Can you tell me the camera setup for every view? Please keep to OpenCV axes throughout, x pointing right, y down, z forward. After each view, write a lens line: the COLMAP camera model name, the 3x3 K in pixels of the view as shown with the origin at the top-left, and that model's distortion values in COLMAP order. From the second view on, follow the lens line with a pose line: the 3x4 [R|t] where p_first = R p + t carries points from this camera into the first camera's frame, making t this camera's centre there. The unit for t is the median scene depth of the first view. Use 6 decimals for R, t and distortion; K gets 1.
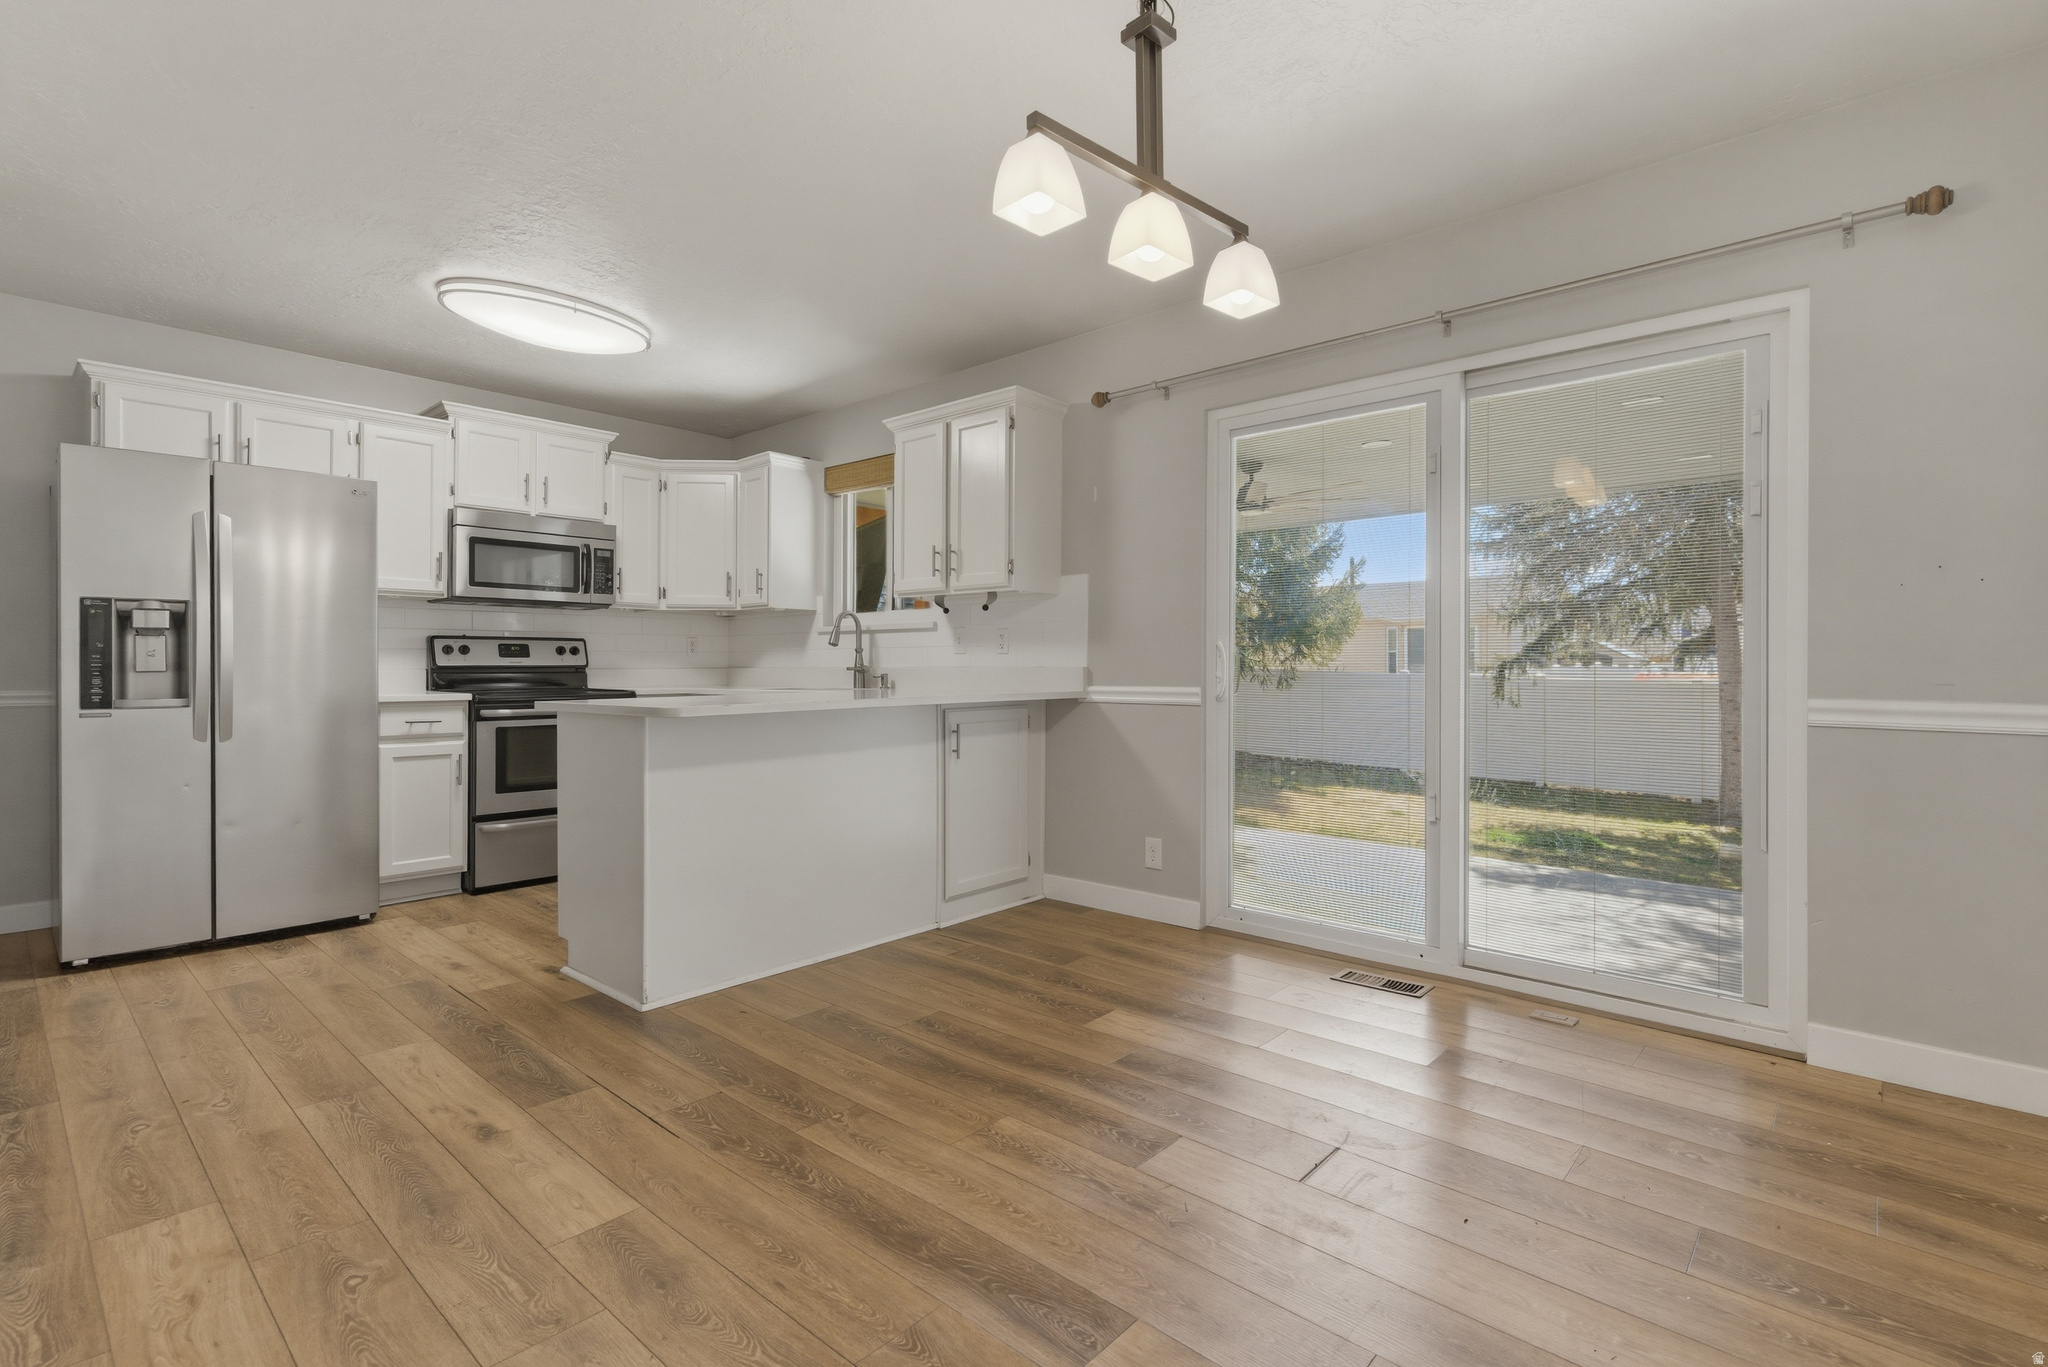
lens RADIAL K [[941.4, 0, 1016.6], [0, 941.4, 668.9], [0, 0, 1]] dist [0.017967, -0.000247]
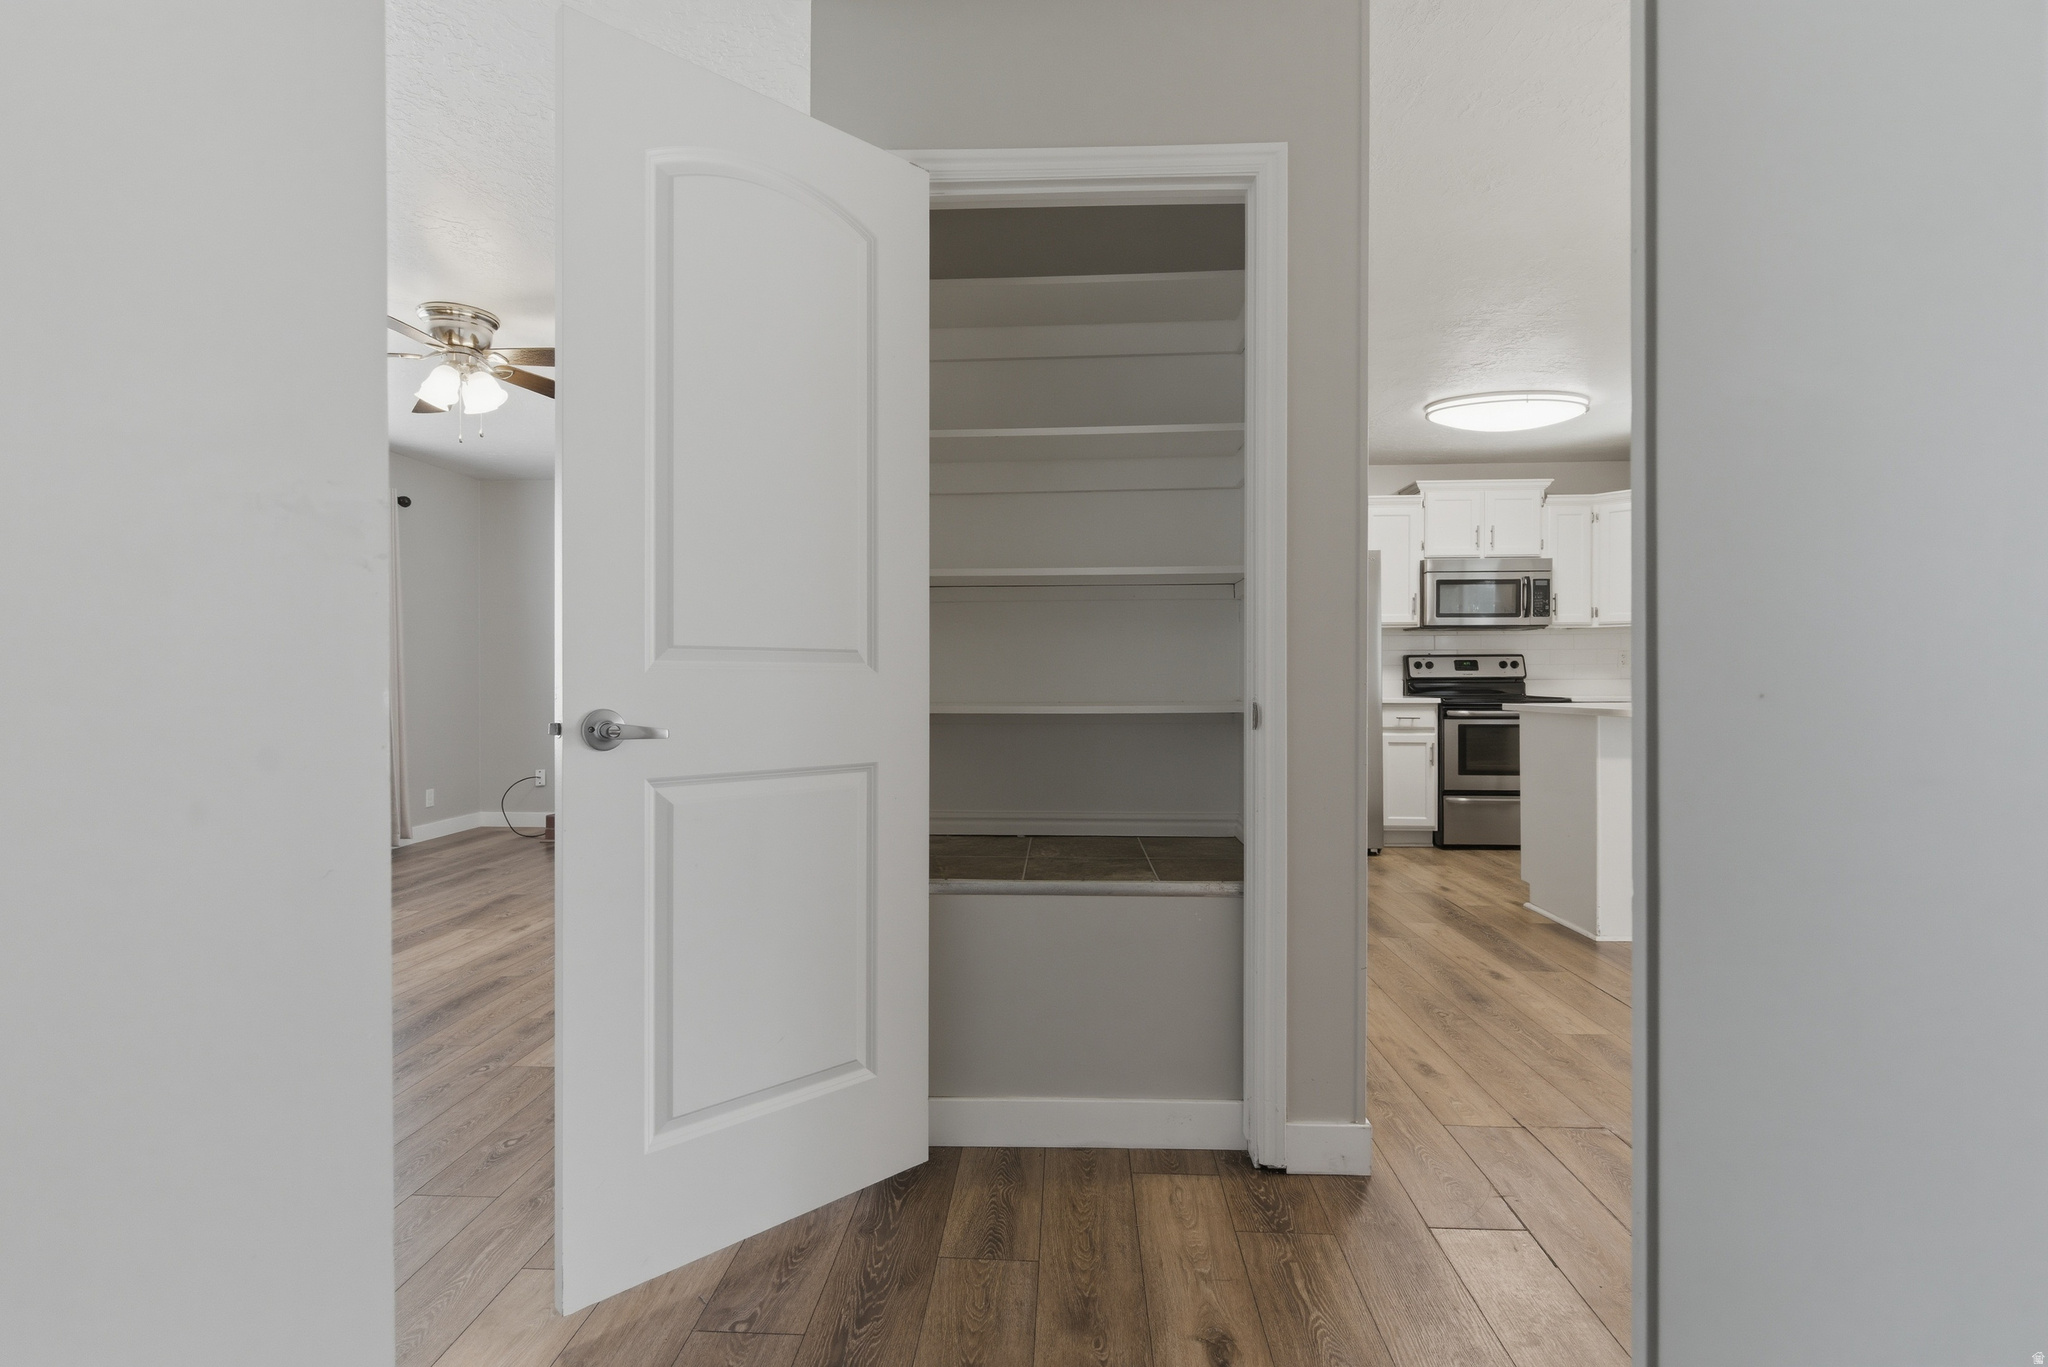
lens RADIAL K [[941.4, 0, 1012.4], [0, 941.4, 675.6], [0, 0, 1]] dist [0.017967, -0.000247]
pose [[0.630462, -0.005959, -0.776197, 0.076447], [0.003356, 0.999982, -0.004951, -0.001273], [0.776213, 0.000517, 0.630471, -0.298237]]
